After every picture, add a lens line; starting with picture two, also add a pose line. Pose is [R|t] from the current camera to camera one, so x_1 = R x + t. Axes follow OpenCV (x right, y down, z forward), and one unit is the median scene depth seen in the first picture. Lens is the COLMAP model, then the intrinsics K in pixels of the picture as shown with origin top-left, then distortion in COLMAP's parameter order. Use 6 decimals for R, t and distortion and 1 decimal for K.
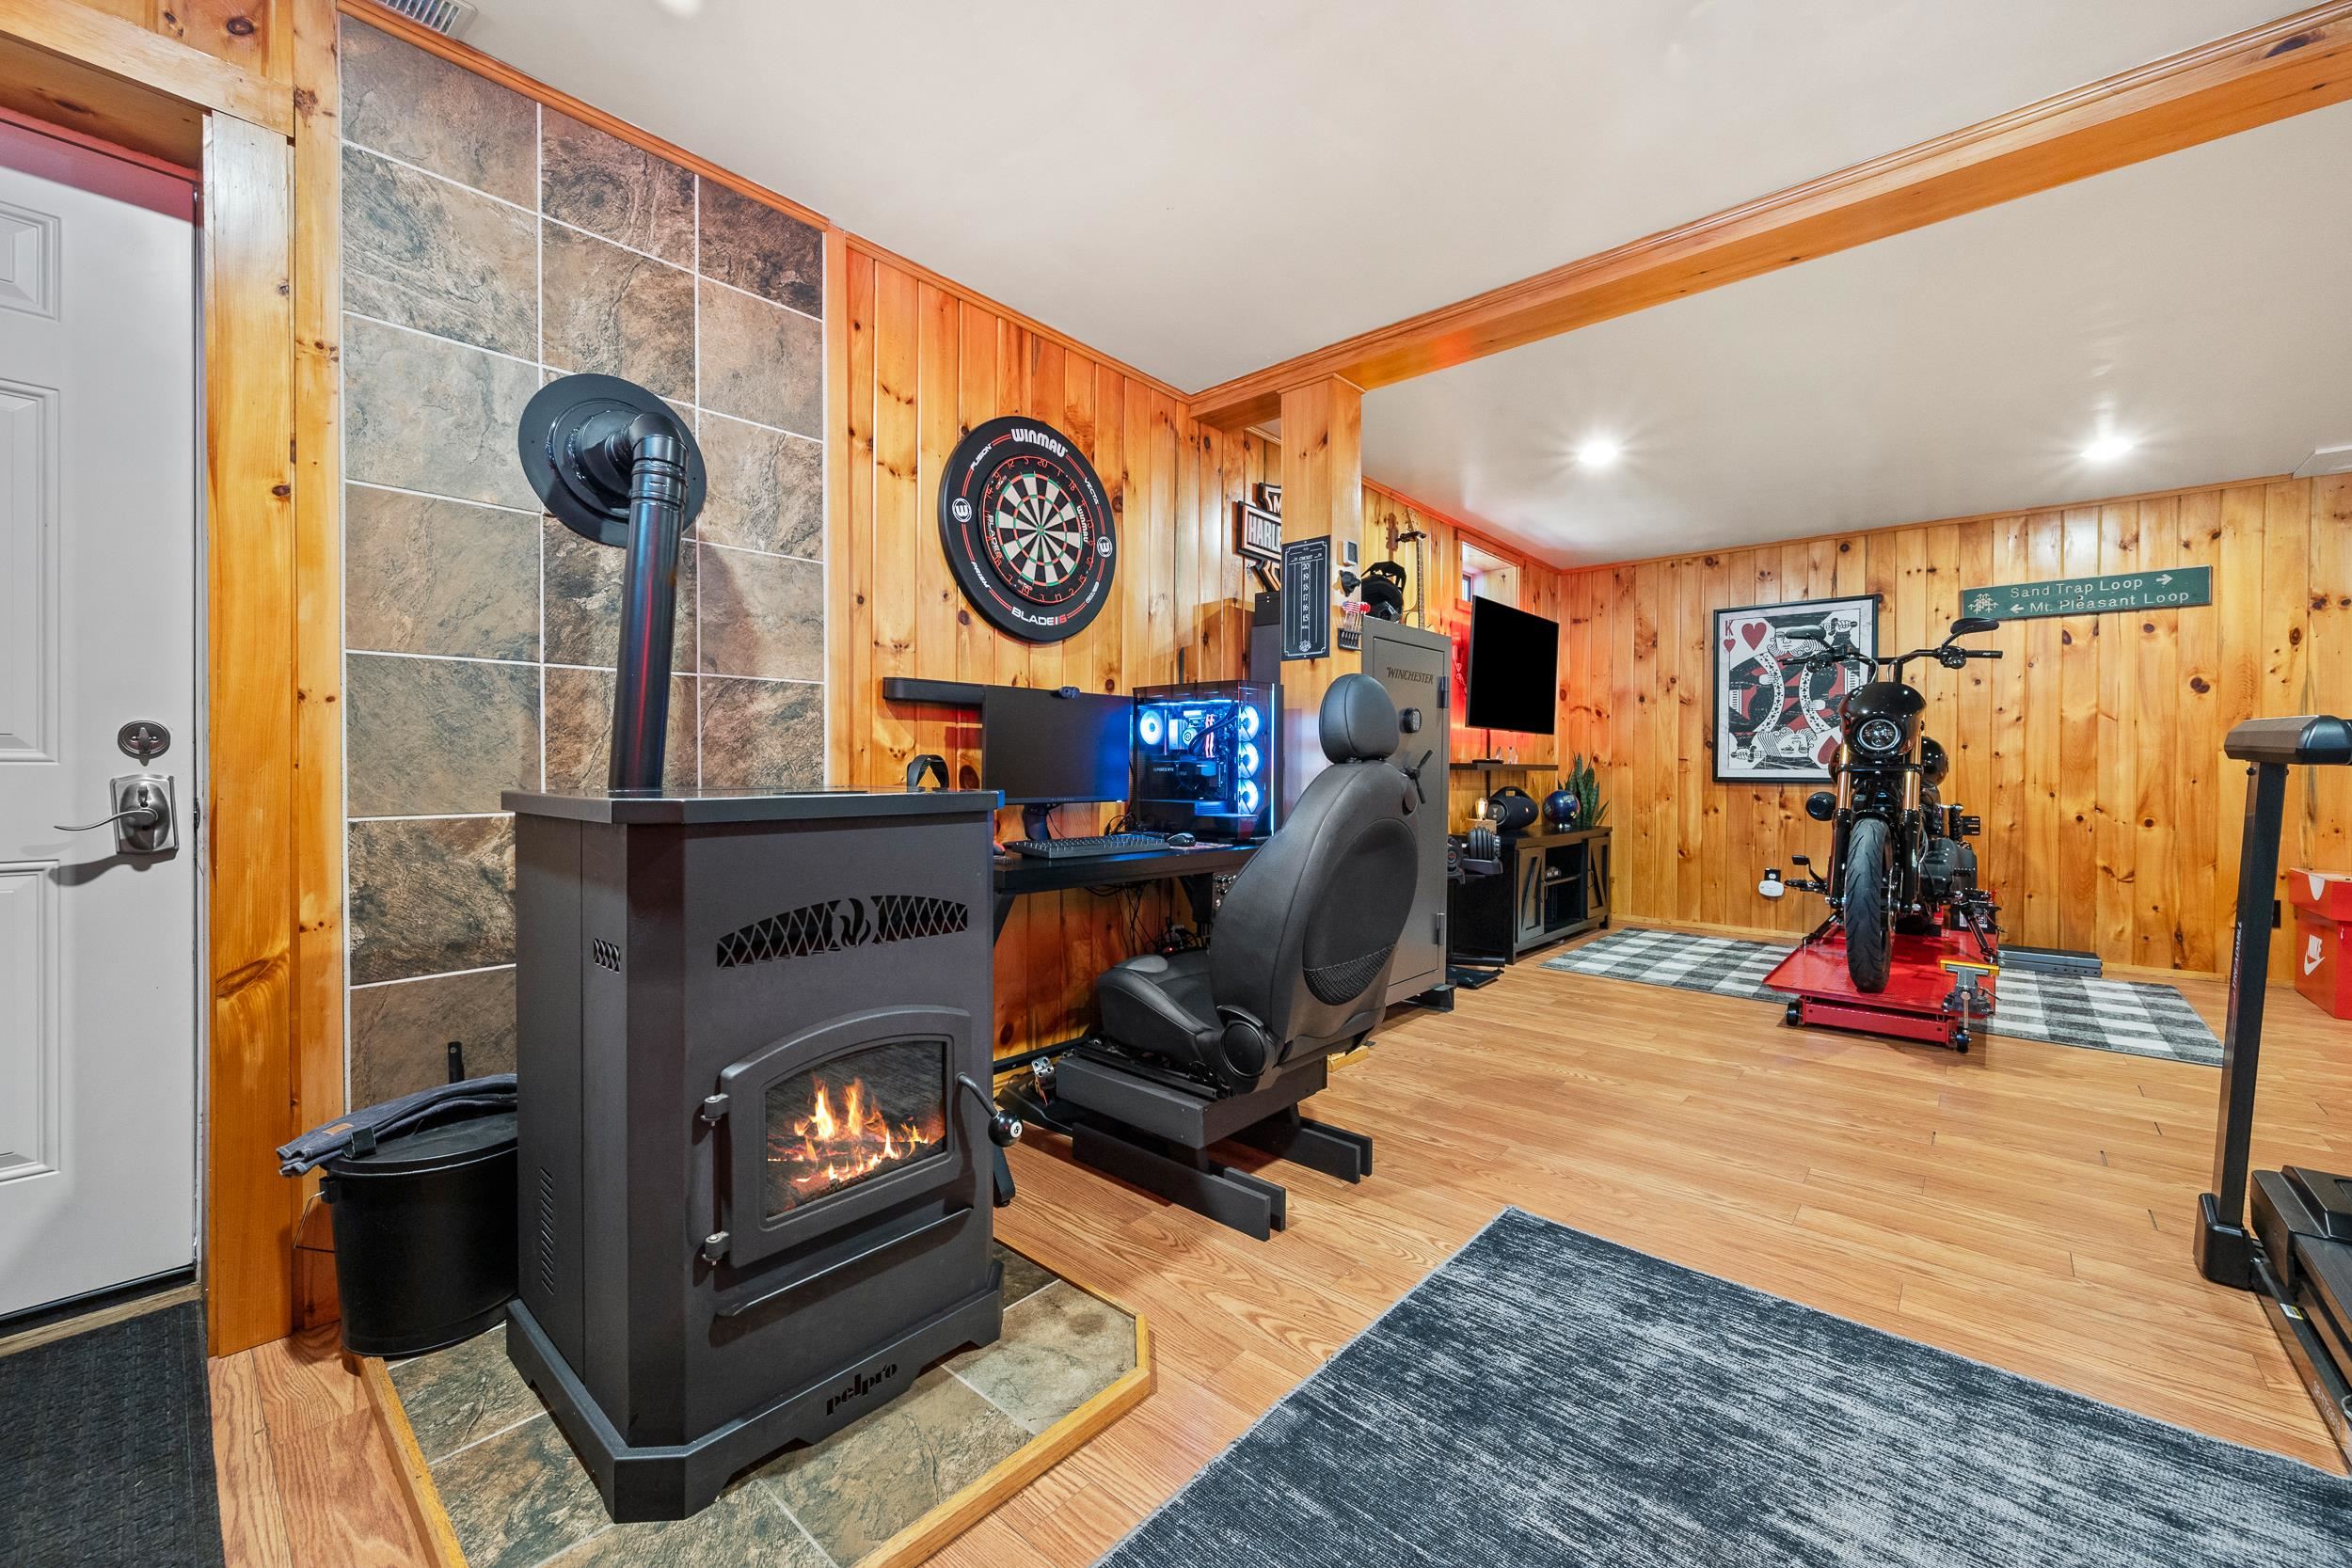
lens RADIAL K [[917.5, 0, 1179.9], [0, 917.5, 771.2], [0, 0, 1]] dist [0.000948, 0.000434]
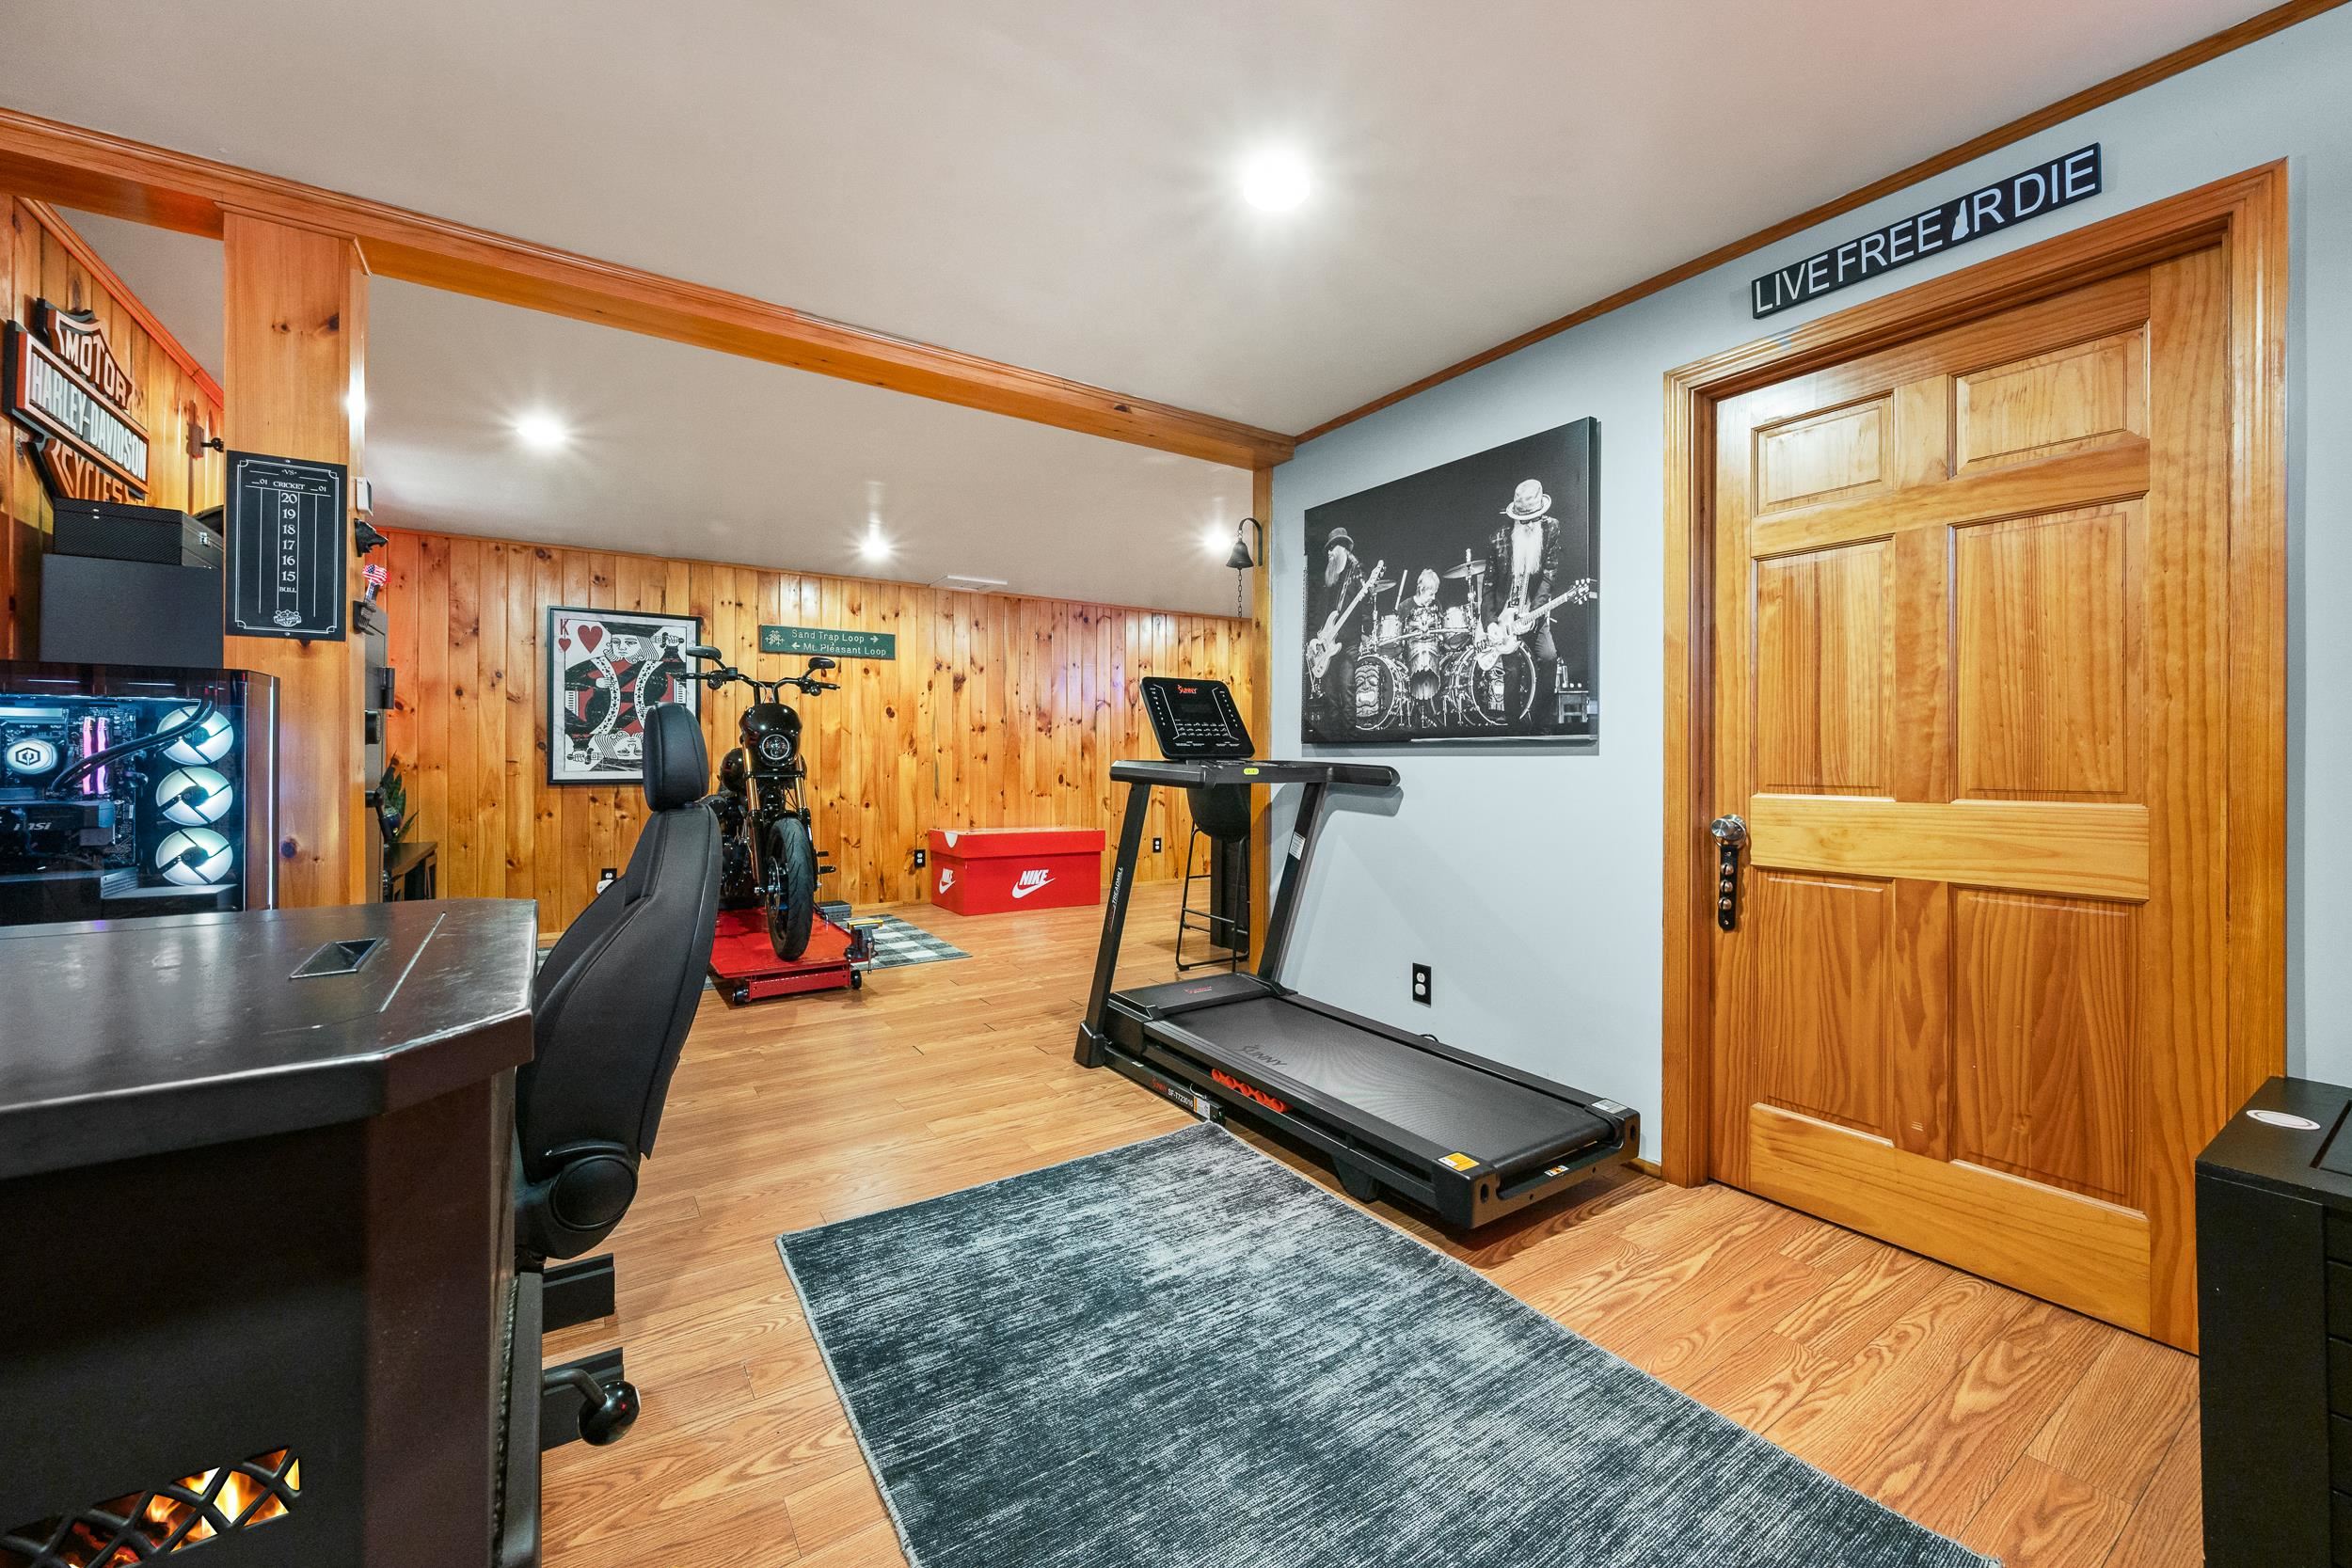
lens RADIAL K [[930.6, 0, 1178.2], [0, 930.6, 754.8], [0, 0, 1]] dist [0.001351, 0.000050]
pose [[0.258739, -0.004276, 0.965938, -0.342710], [0.003544, 0.999988, 0.003477, -0.038265], [-0.965941, 0.002523, 0.258751, 0.206275]]
